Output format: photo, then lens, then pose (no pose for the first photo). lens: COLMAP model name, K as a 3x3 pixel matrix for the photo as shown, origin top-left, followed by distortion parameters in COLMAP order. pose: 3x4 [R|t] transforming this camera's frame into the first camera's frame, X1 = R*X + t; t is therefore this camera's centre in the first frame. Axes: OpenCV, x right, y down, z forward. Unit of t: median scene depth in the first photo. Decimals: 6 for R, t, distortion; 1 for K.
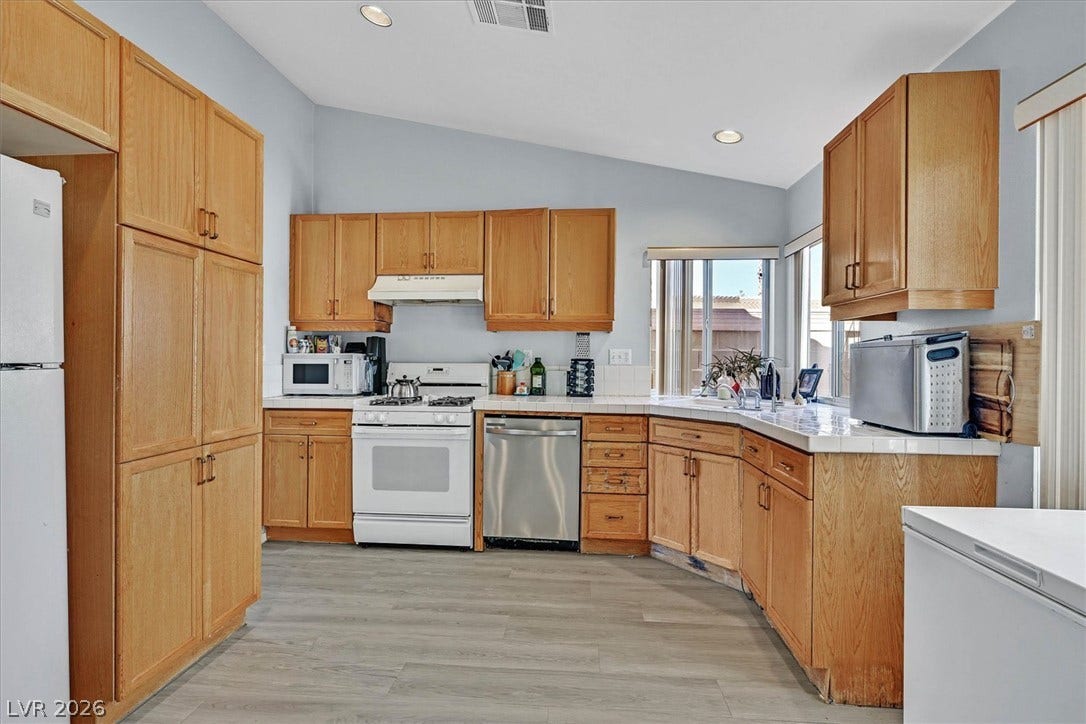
lens RADIAL K [[496.1, 0, 543.0], [0, 496.1, 362.0], [0, 0, 1]] dist [0.000000, -0.000108]
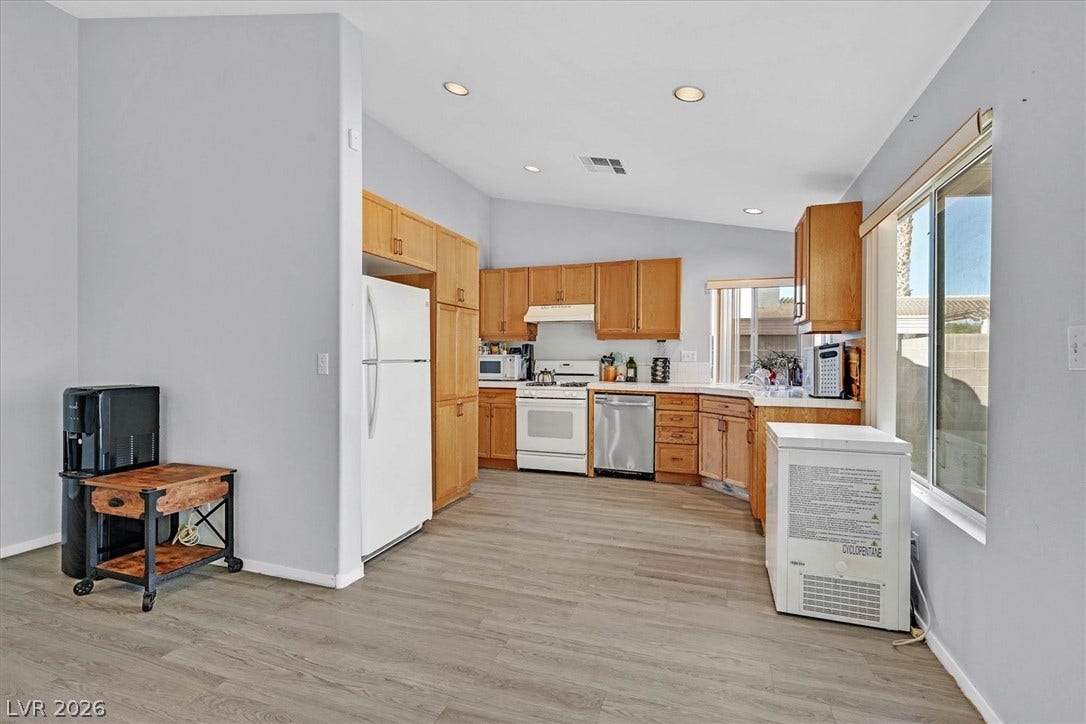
lens RADIAL K [[496.1, 0, 543.0], [0, 496.1, 362.0], [0, 0, 1]] dist [0.000000, -0.000108]
pose [[0.967609, -0.000442, -0.252454, 0.121233], [0.000889, 0.999998, 0.001658, 0.004295], [0.252452, -0.001829, 0.967608, -0.573815]]
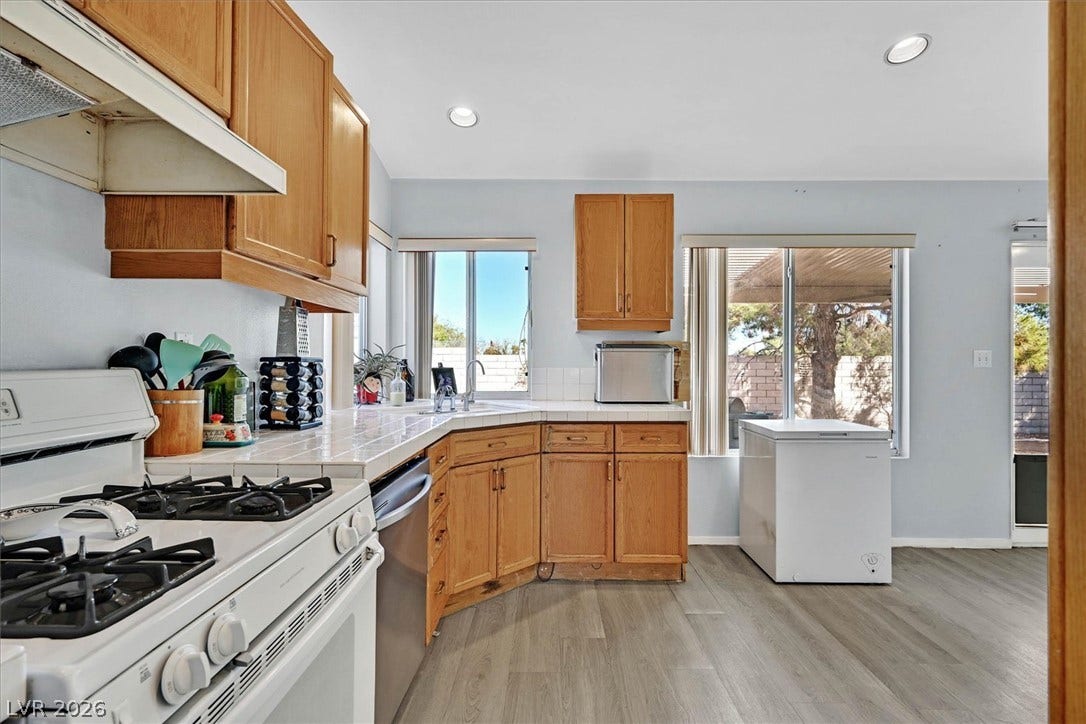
lens RADIAL K [[496.1, 0, 543.0], [0, 496.1, 362.0], [0, 0, 1]] dist [0.000000, -0.000108]
pose [[-0.064024, -0.003166, 0.997943, -0.509901], [0.004966, 0.999982, 0.003491, -0.002587], [-0.997936, 0.005179, -0.064008, 0.828326]]
